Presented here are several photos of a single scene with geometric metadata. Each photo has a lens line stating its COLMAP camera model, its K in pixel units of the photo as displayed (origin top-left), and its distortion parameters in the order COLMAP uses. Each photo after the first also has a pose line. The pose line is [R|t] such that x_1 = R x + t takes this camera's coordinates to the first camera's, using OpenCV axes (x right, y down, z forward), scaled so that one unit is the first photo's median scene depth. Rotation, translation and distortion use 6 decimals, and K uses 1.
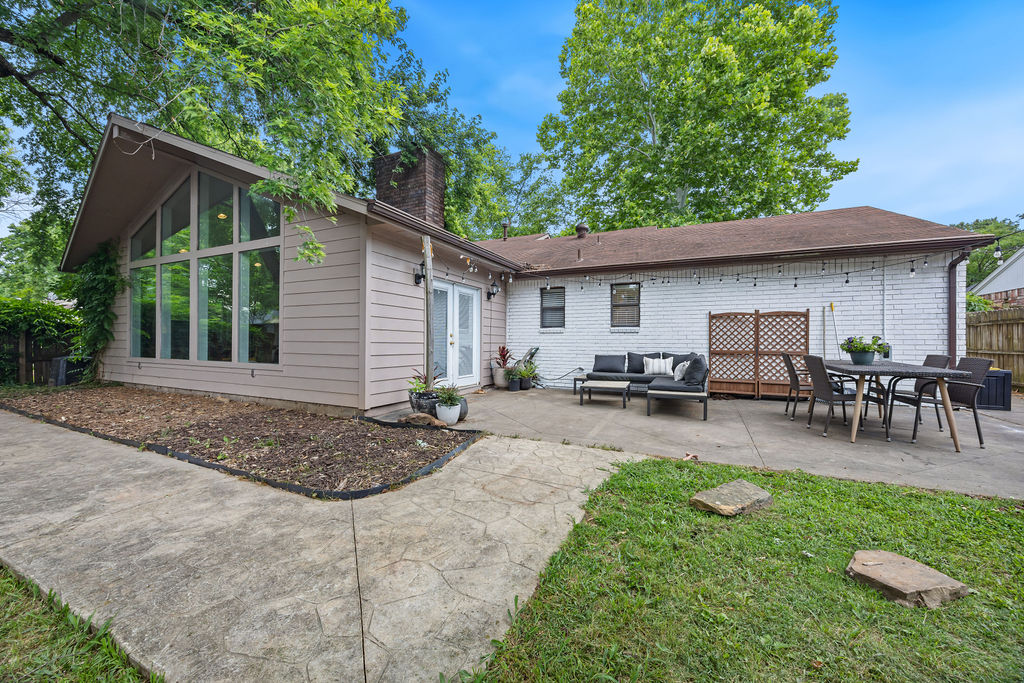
lens RADIAL K [[396.5, 0, 514.5], [0, 396.5, 341.9], [0, 0, 1]] dist [-0.003112, -0.000304]
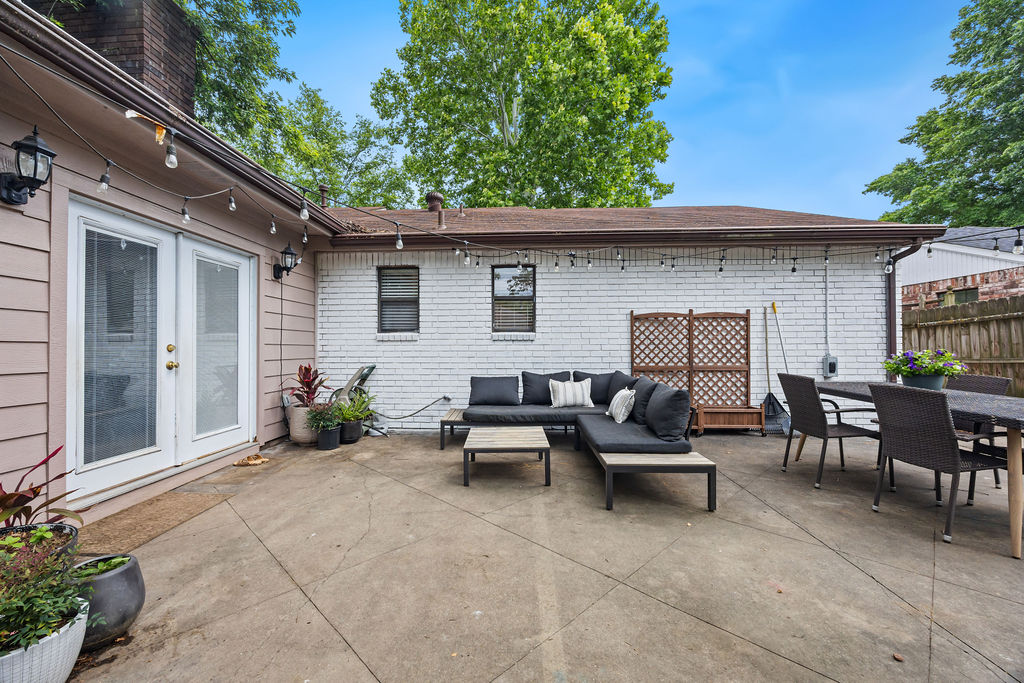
lens RADIAL K [[396.5, 0, 505.8], [0, 396.5, 344.2], [0, 0, 1]] dist [-0.003112, -0.000304]
pose [[0.928189, -0.005030, 0.372074, 0.024396], [0.006621, 0.999974, -0.002999, -0.016446], [-0.372049, 0.005247, 0.928198, 0.423409]]
